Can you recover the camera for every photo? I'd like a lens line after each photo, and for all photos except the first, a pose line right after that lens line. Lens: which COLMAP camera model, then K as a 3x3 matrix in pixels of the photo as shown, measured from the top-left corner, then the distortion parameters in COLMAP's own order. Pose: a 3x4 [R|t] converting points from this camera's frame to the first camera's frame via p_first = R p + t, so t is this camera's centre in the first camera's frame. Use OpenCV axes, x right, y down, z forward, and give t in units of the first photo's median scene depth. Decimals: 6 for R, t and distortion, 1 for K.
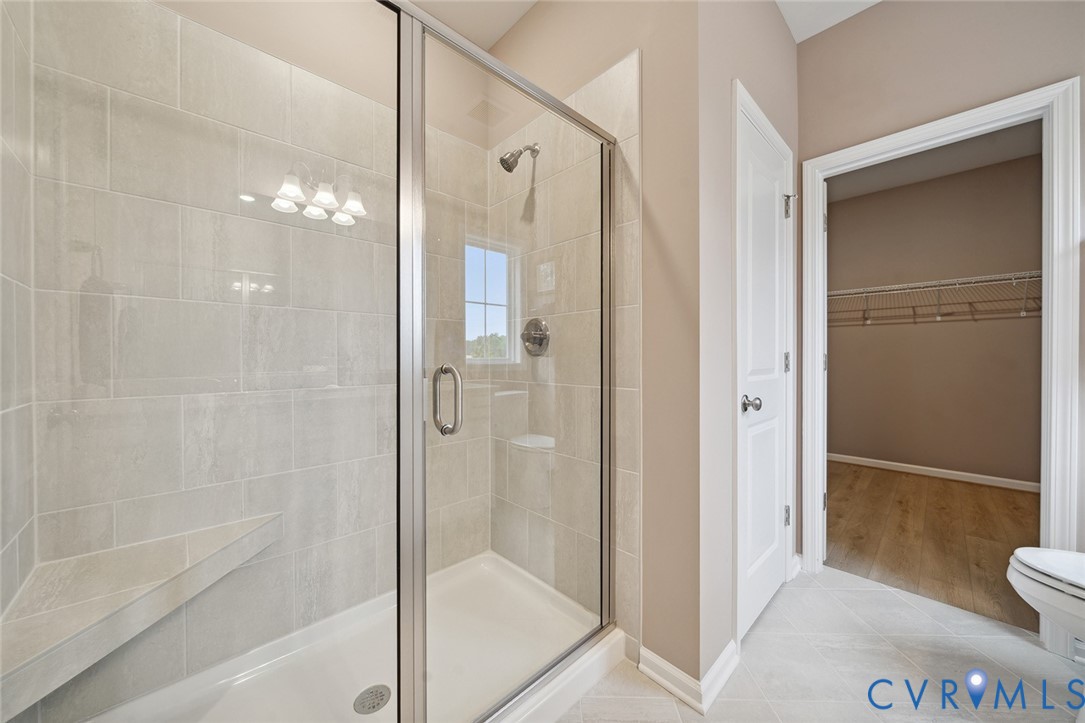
lens RADIAL K [[382.7, 0, 540.0], [0, 382.7, 360.4], [0, 0, 1]] dist [-0.003744, 0.000178]
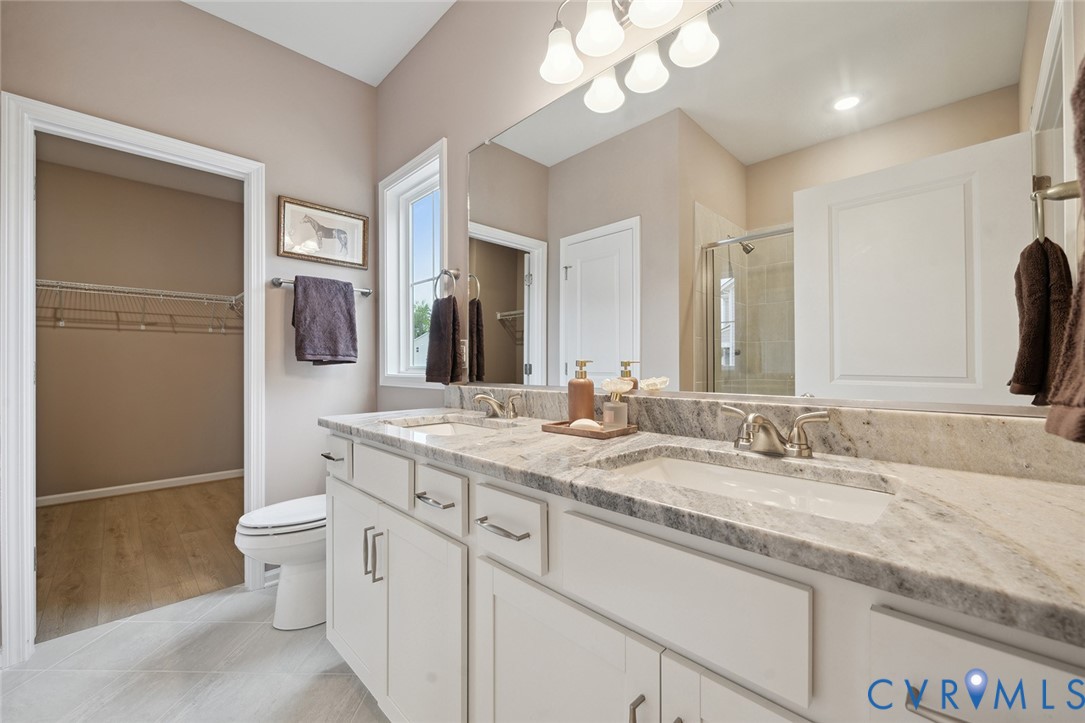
lens RADIAL K [[436.5, 0, 540.4], [0, 436.5, 362.3], [0, 0, 1]] dist [0.000480, -0.000216]
pose [[-0.022847, 0.010873, 0.999680, -0.114432], [0.014276, 0.999842, -0.010549, 0.006837], [-0.999637, 0.014030, -0.022998, 0.019270]]
